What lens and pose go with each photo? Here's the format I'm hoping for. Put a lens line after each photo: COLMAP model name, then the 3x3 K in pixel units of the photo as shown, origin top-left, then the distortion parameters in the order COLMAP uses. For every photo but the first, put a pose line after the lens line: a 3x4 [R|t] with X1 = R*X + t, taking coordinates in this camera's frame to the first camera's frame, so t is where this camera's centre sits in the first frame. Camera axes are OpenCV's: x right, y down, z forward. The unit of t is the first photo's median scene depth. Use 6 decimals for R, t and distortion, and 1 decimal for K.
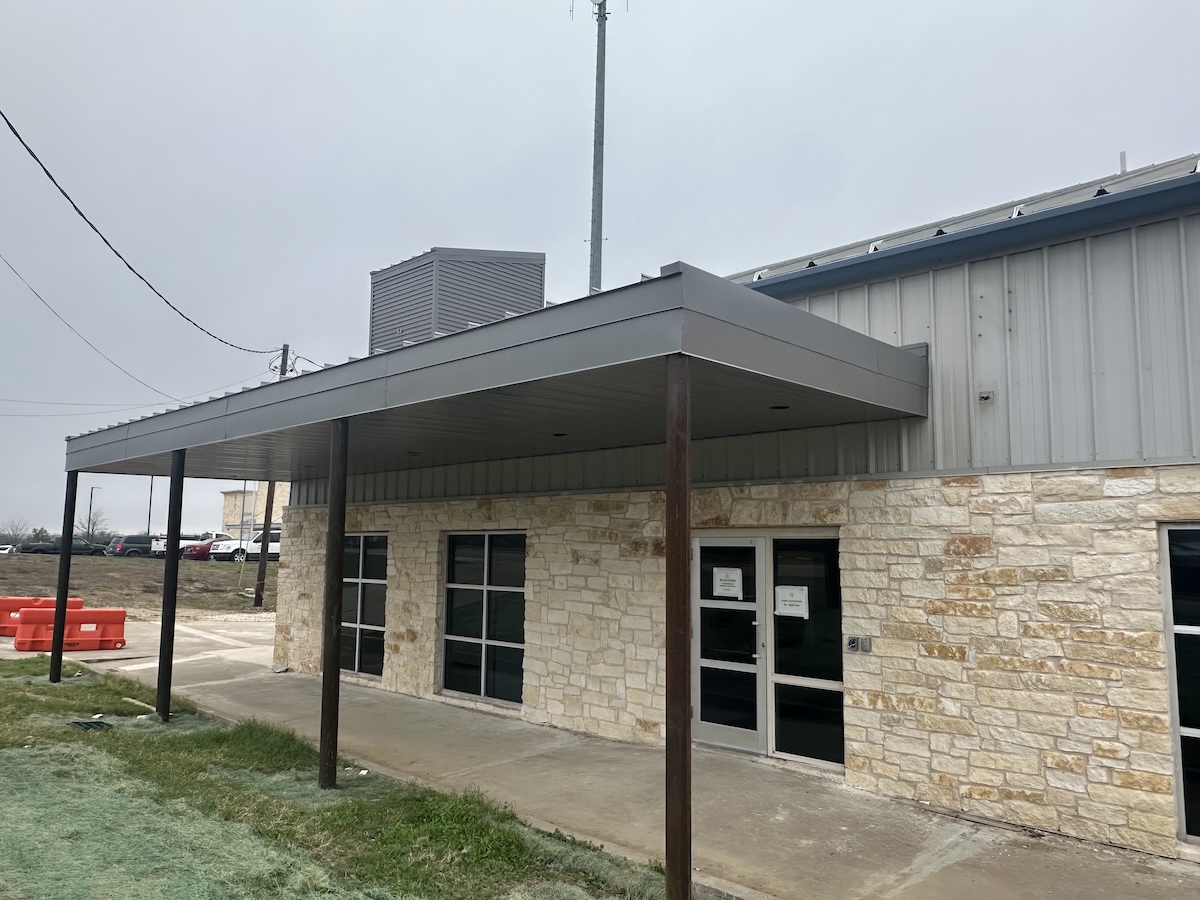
lens RADIAL K [[841.9, 0, 601.7], [0, 841.9, 448.4], [0, 0, 1]] dist [0.002492, -0.000972]
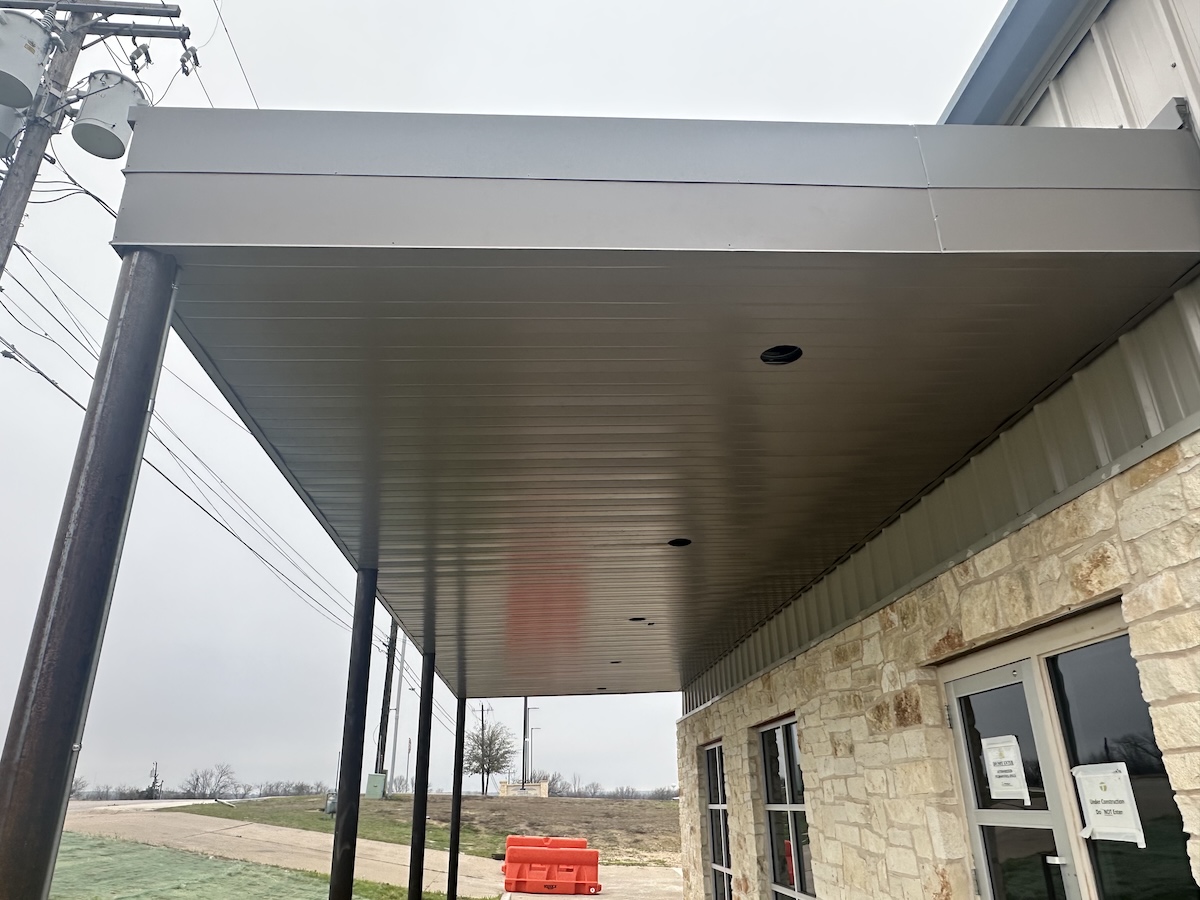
lens RADIAL K [[841.9, 0, 599.3], [0, 841.9, 454.8], [0, 0, 1]] dist [0.002492, -0.000972]
pose [[0.722843, -0.282876, -0.630460, 0.348045], [0.104091, 0.946534, -0.305348, 0.116912], [0.683127, 0.155094, 0.713641, 0.490770]]
